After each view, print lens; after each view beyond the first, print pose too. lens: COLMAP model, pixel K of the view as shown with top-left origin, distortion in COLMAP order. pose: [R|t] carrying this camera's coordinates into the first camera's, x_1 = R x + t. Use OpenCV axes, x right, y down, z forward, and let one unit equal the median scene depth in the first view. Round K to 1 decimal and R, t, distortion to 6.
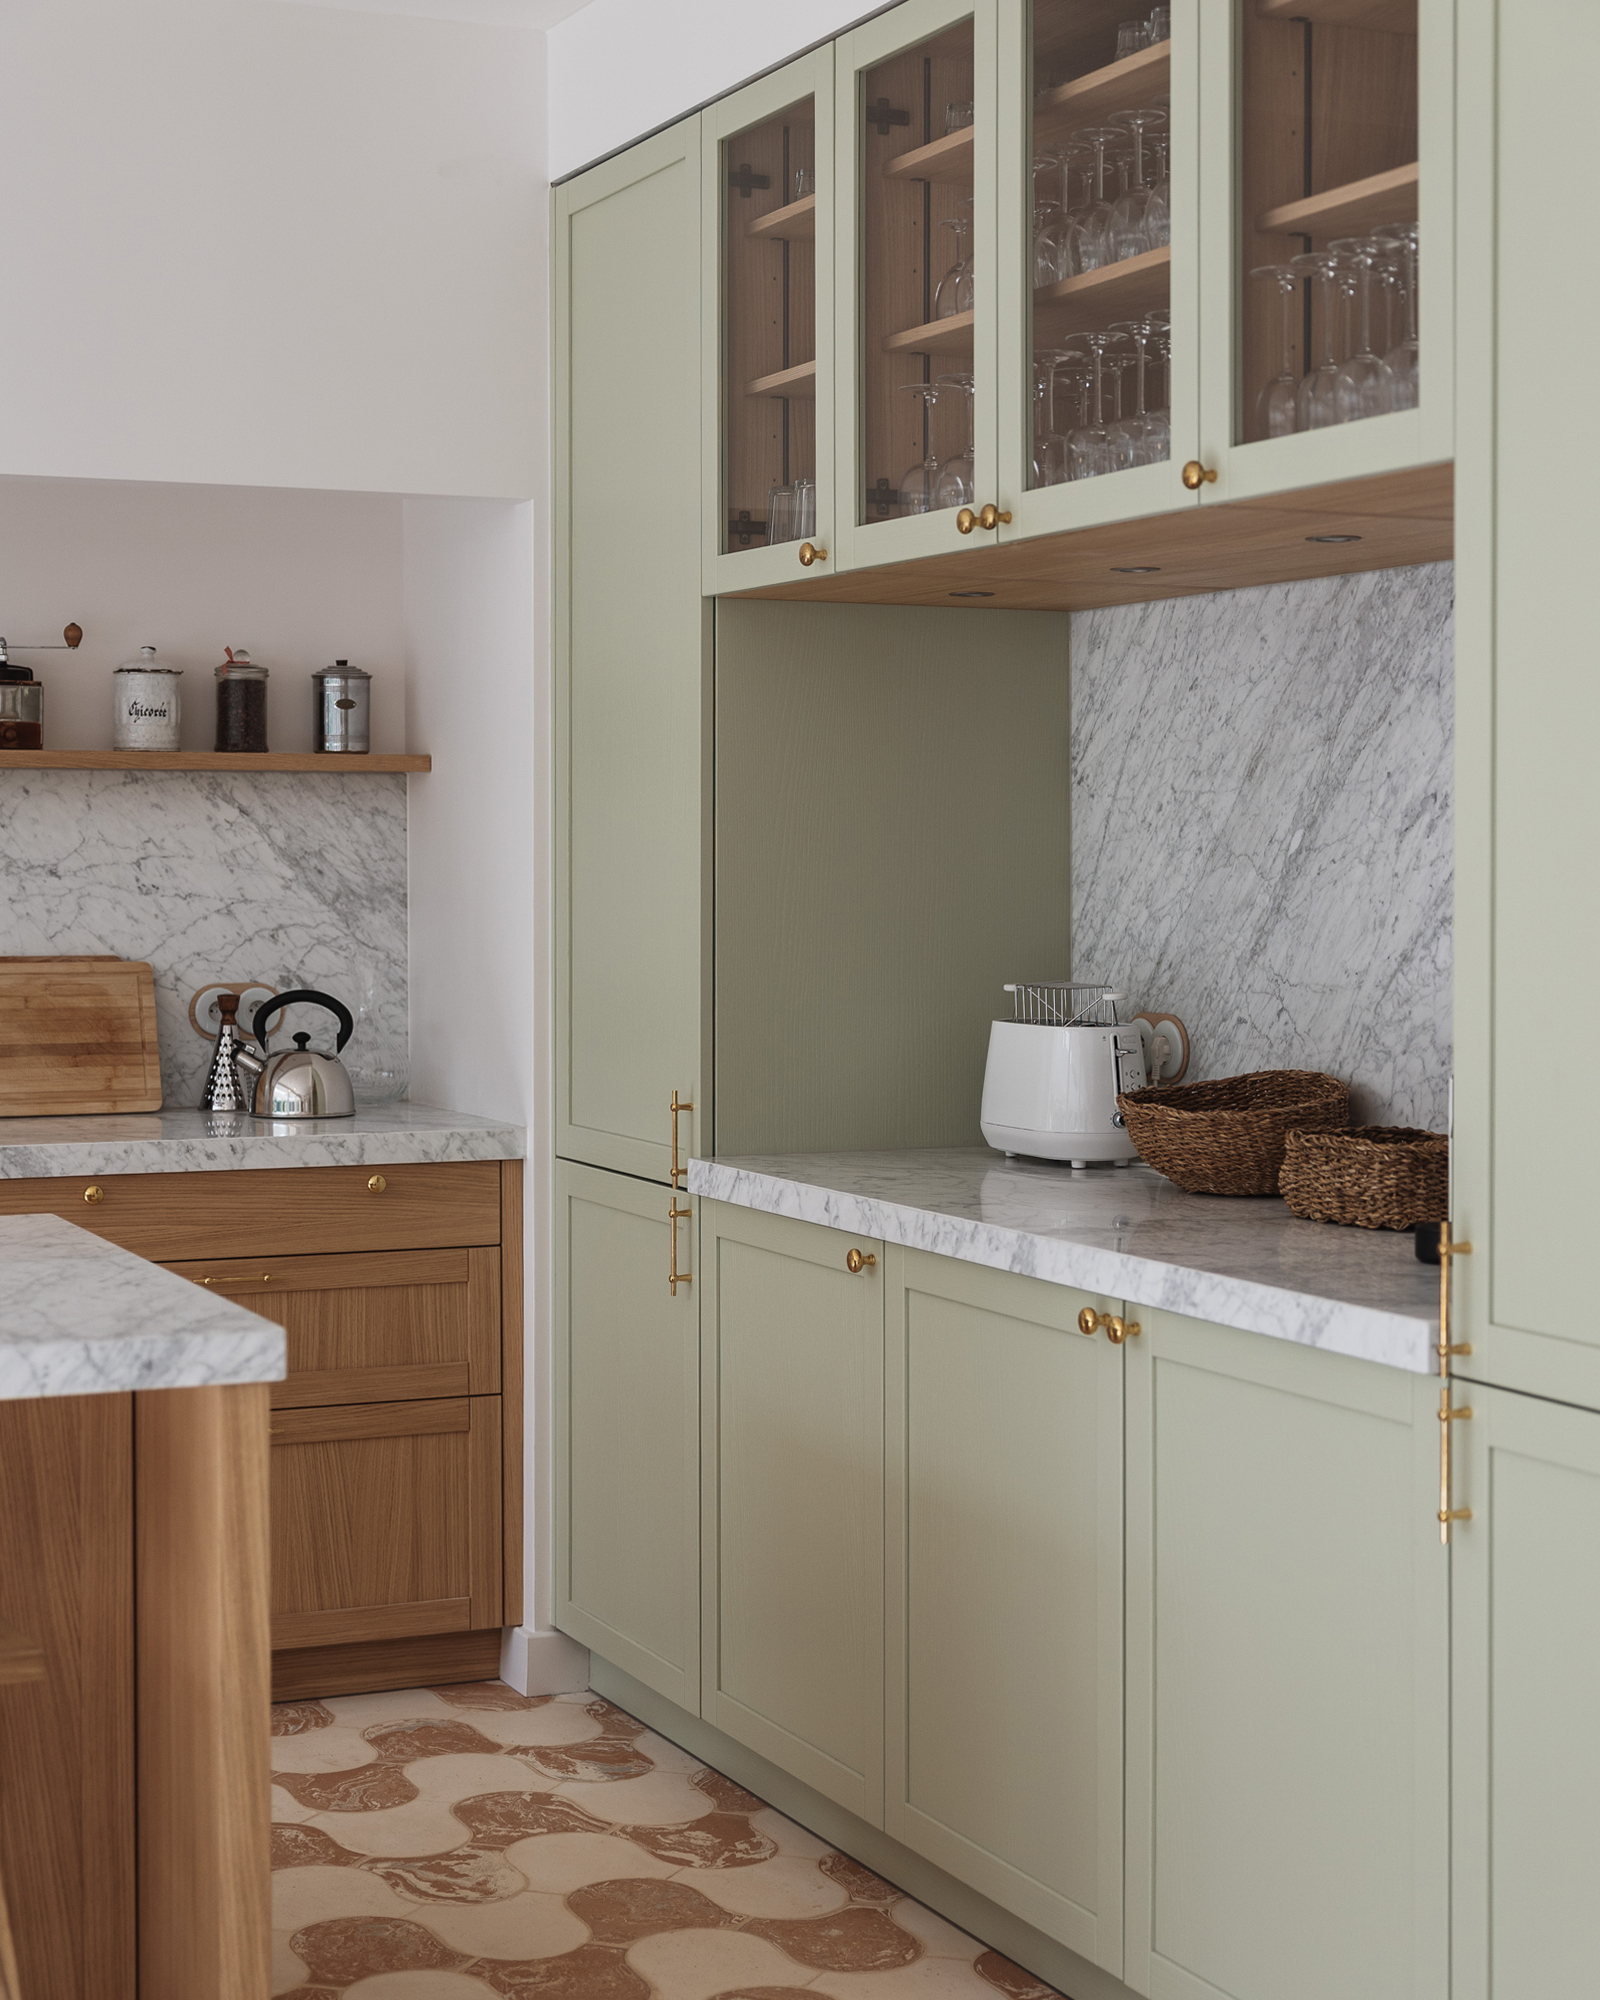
lens RADIAL K [[3304.7, 0, 800.0], [0, 3304.7, 1000.0], [0, 0, 1]] dist [0.015215, -0.106468]
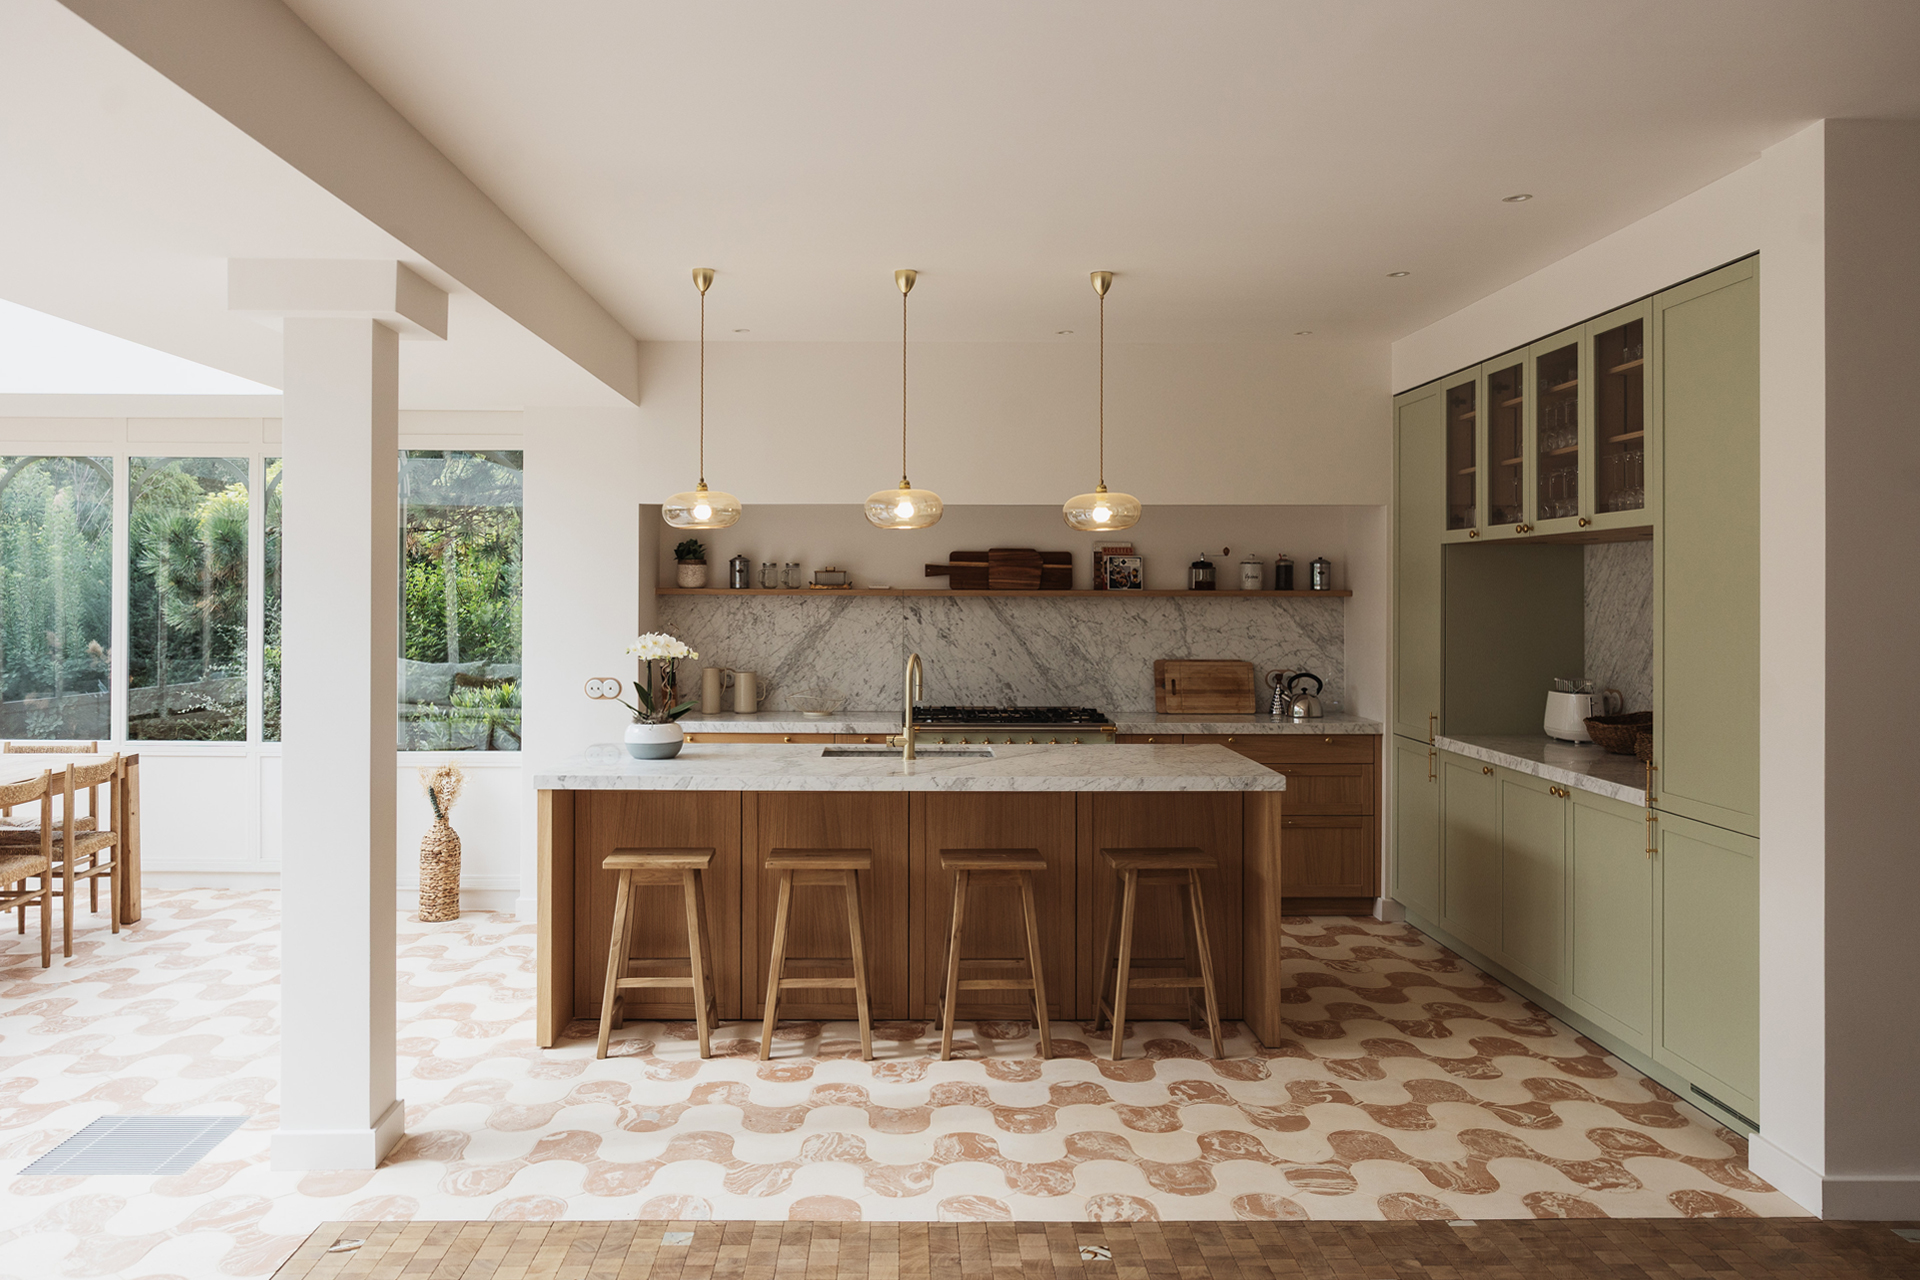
lens RADIAL K [[1519.2, 0, 884.9], [0, 1519.2, 594.9], [0, 0, 1]] dist [0.003302, 0.003677]
pose [[0.906770, -0.002475, -0.421619, 0.089220], [-0.015794, 0.999082, -0.039832, -0.014632], [0.421331, 0.042777, 0.905898, -0.418630]]
